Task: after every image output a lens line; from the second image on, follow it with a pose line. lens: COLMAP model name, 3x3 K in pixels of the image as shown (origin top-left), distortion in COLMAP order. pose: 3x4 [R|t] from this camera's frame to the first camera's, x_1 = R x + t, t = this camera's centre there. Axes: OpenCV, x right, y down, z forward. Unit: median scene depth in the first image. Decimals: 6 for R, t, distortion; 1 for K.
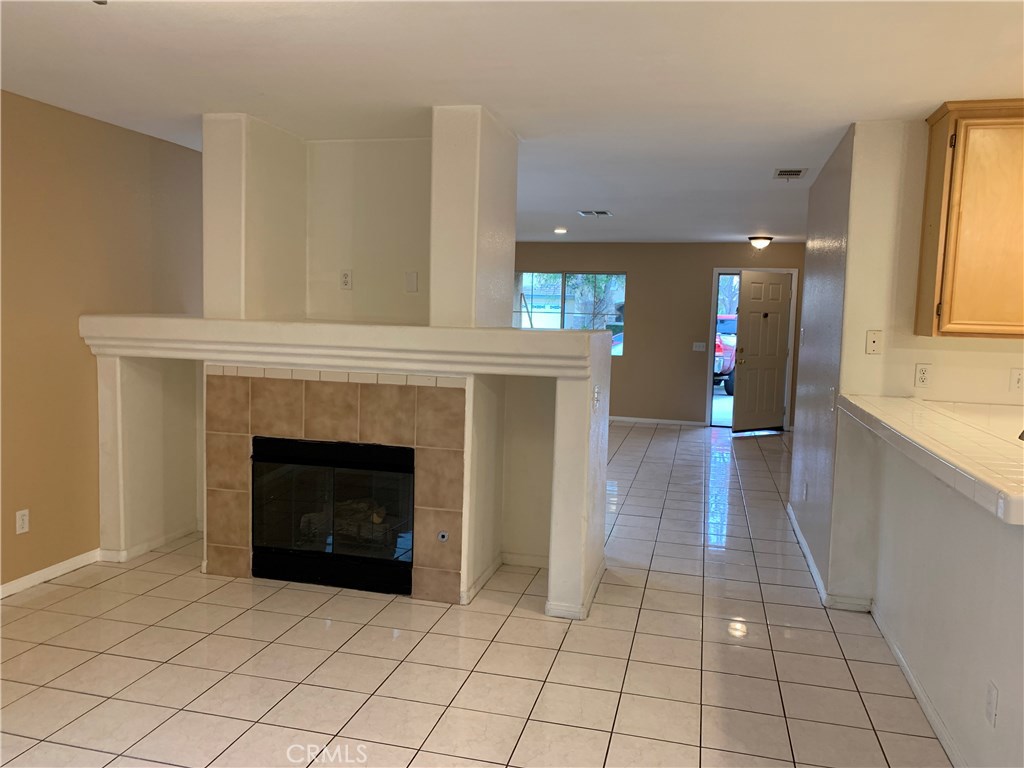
lens RADIAL K [[784.4, 0, 512.0], [0, 784.4, 384.0], [0, 0, 1]] dist [0.027358, -0.012274]
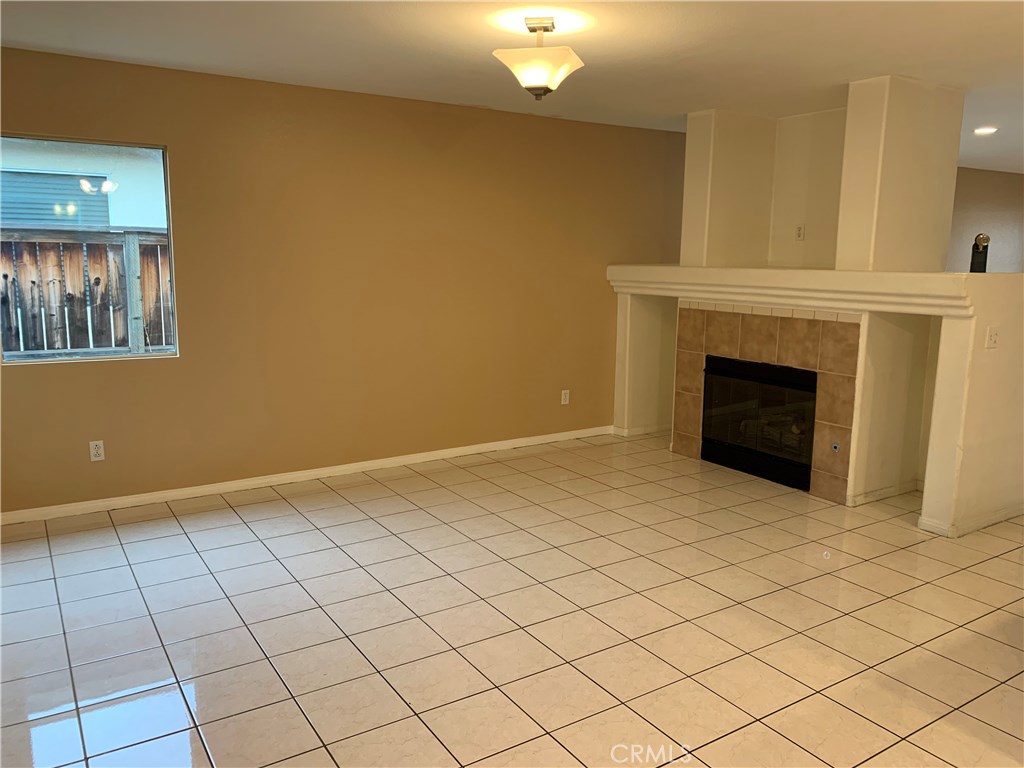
lens RADIAL K [[784.4, 0, 512.0], [0, 784.4, 384.0], [0, 0, 1]] dist [0.027358, -0.012274]
pose [[0.727689, 0.091509, -0.679775, 0.353856], [-0.048568, 0.995447, 0.082013, 0.023165], [0.684185, -0.026664, 0.728821, -0.205633]]
